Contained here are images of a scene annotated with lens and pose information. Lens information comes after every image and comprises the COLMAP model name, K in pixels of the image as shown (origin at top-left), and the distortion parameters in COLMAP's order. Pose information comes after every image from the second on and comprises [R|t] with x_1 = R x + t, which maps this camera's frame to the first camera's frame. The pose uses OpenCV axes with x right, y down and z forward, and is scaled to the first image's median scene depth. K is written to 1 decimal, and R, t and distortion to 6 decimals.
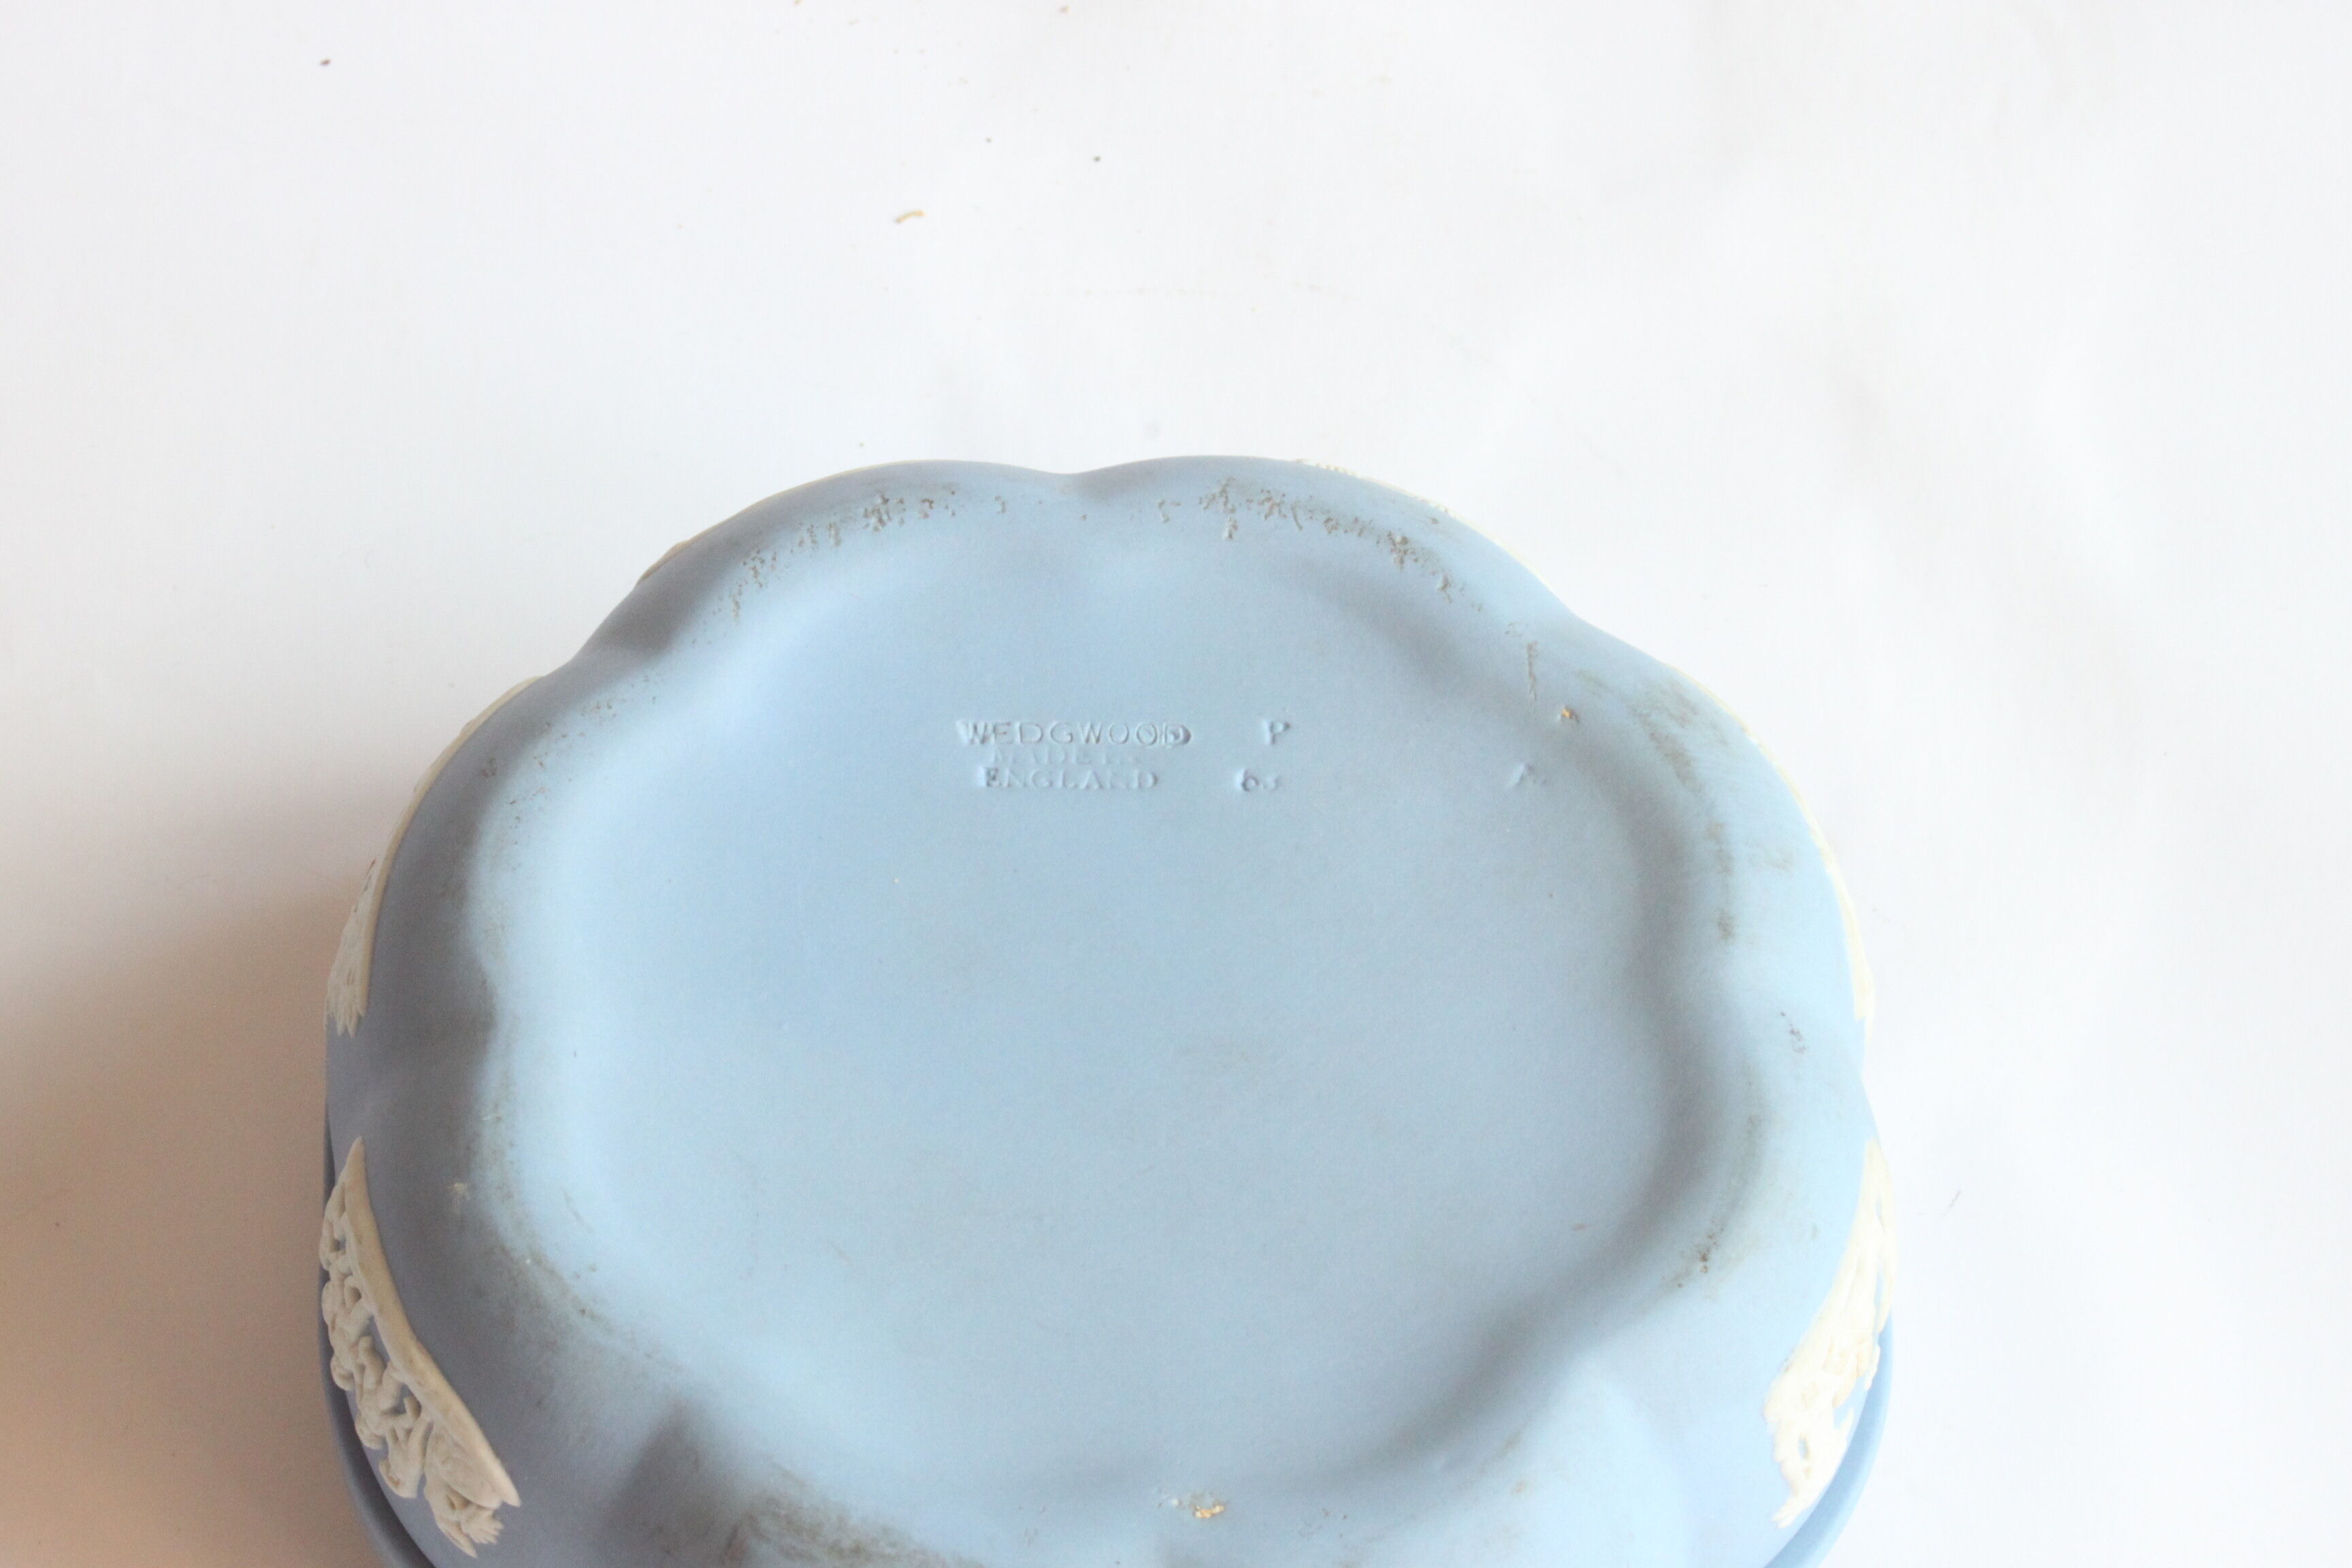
lens RADIAL K [[8790.6, 0, 1176.0], [0, 8790.6, 784.0], [0, 0, 1]] dist [0.214078, 1.205481]
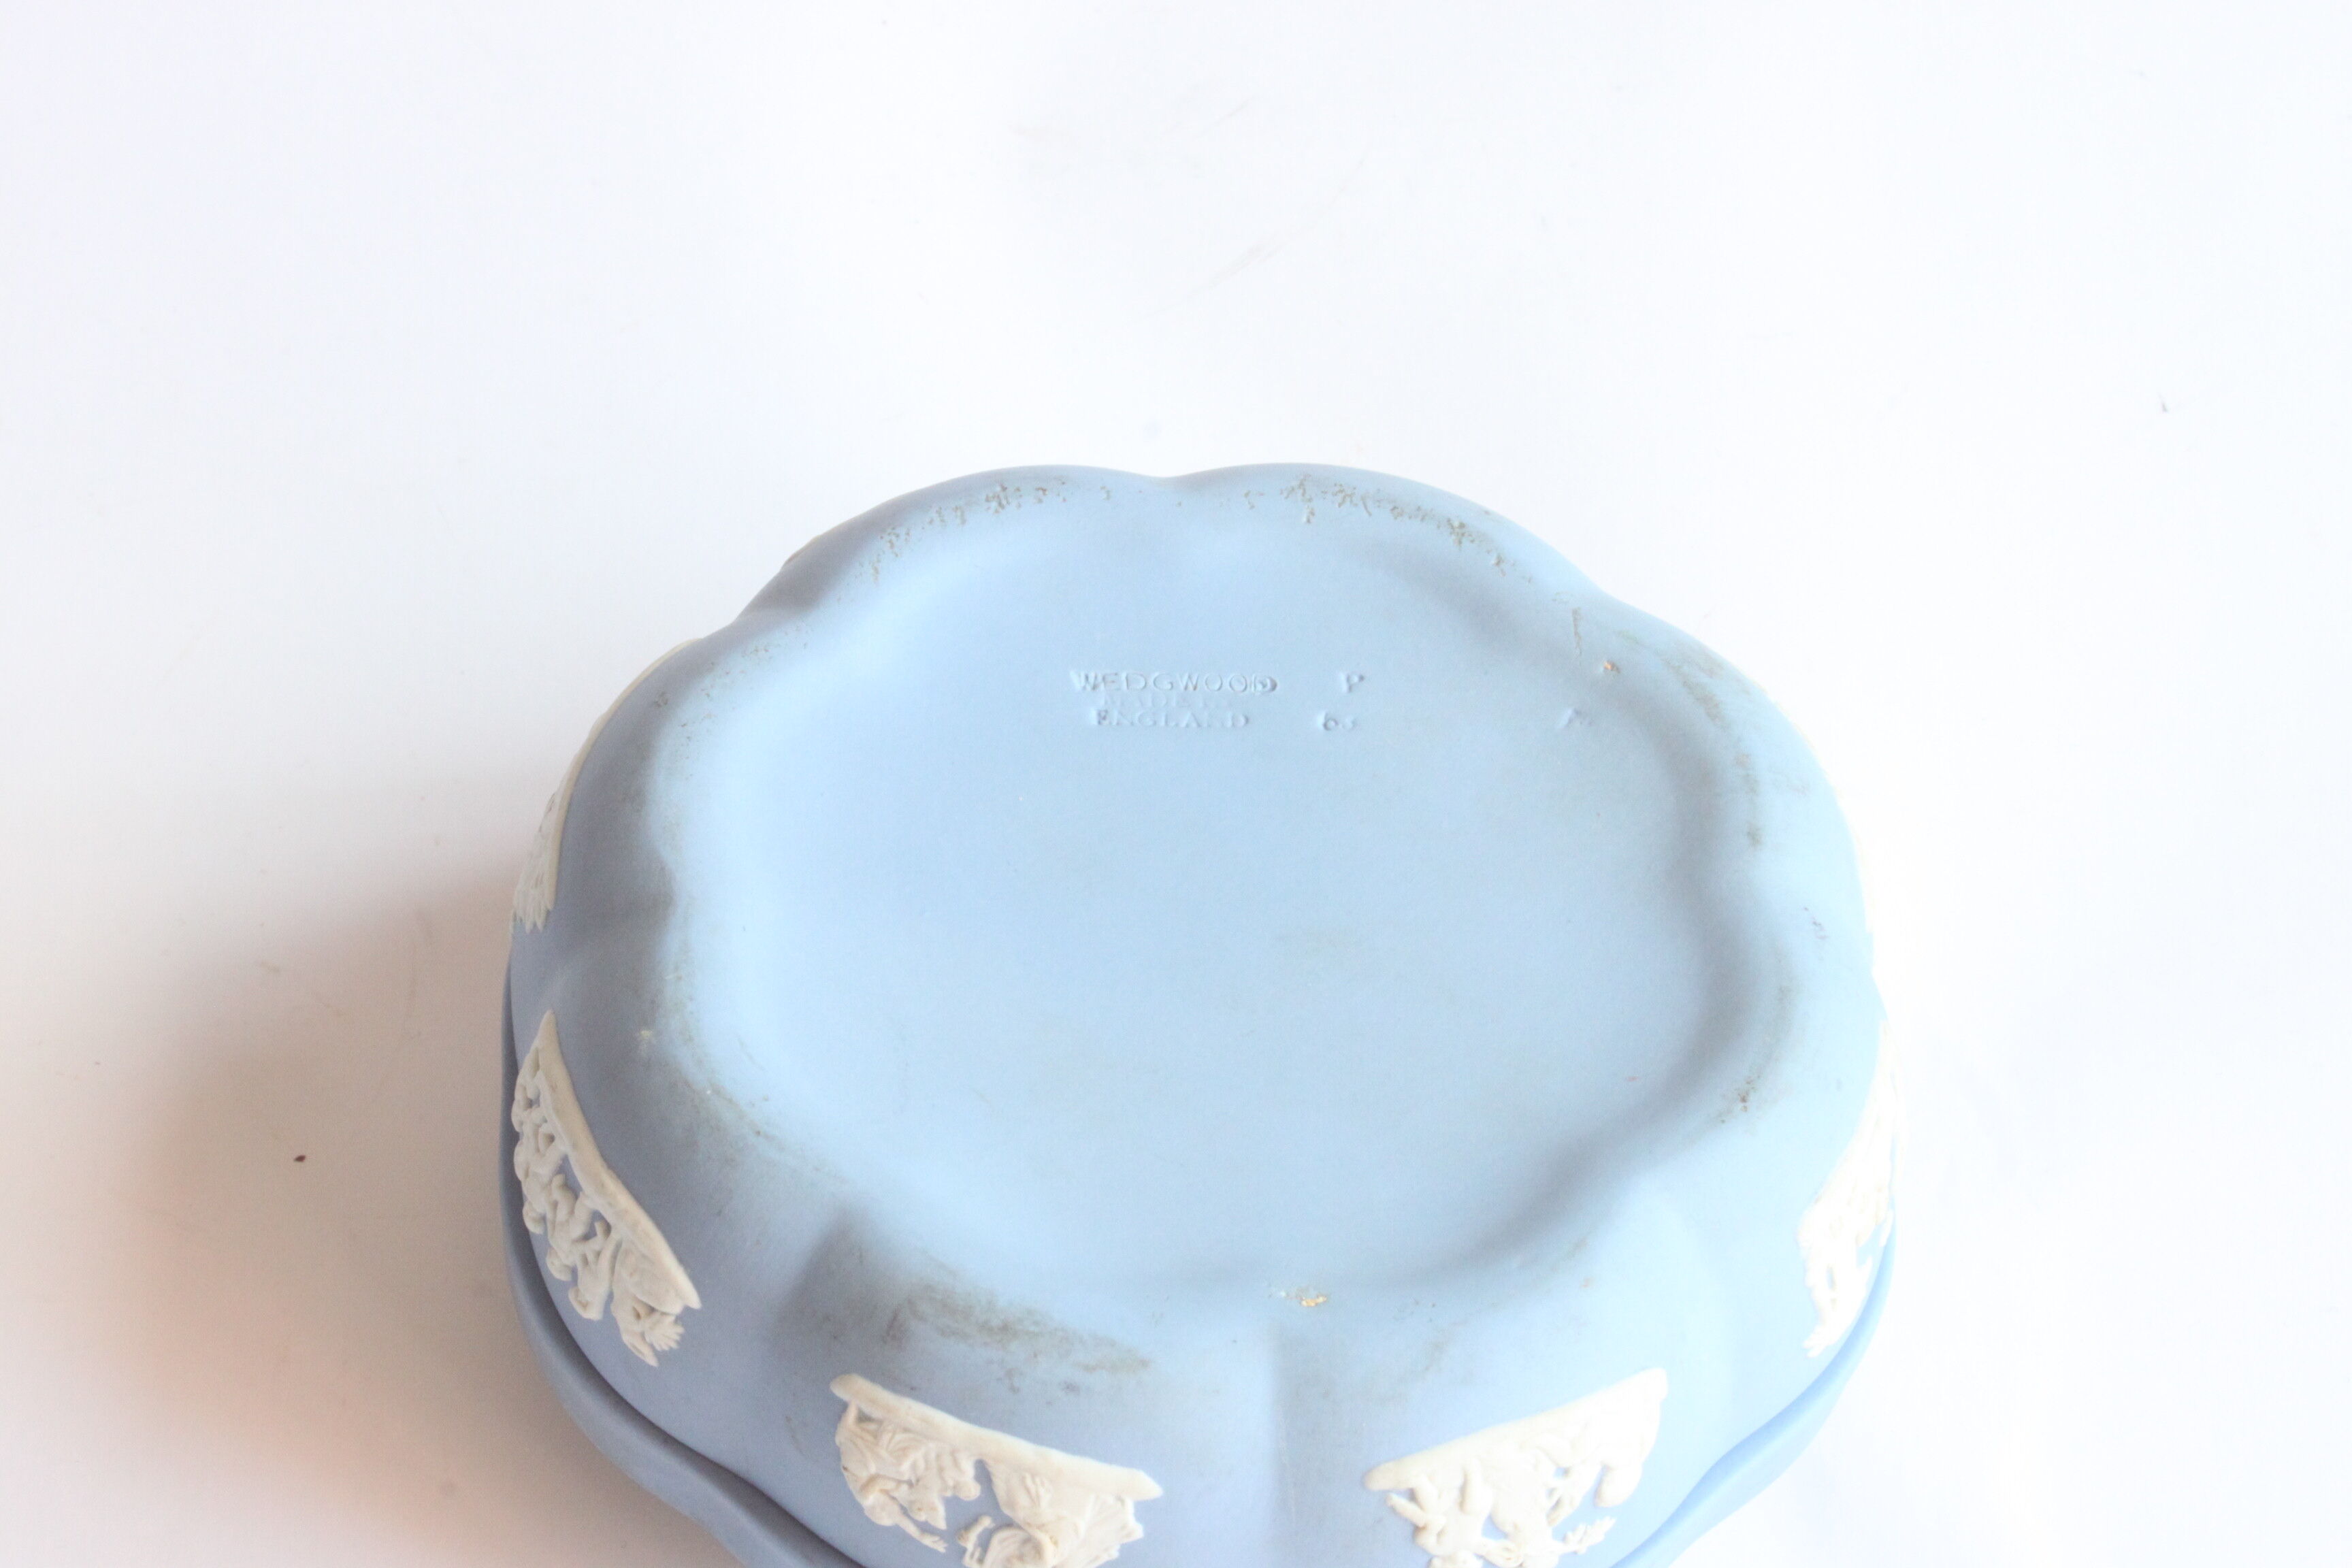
lens RADIAL K [[8790.6, 0, 1176.0], [0, 8790.6, 784.0], [0, 0, 1]] dist [0.214078, 1.205481]
pose [[0.999686, 0.001511, 0.025031, -0.040813], [0.001359, 0.993451, -0.114250, 0.140534], [-0.025040, 0.114248, 0.993137, -0.126060]]
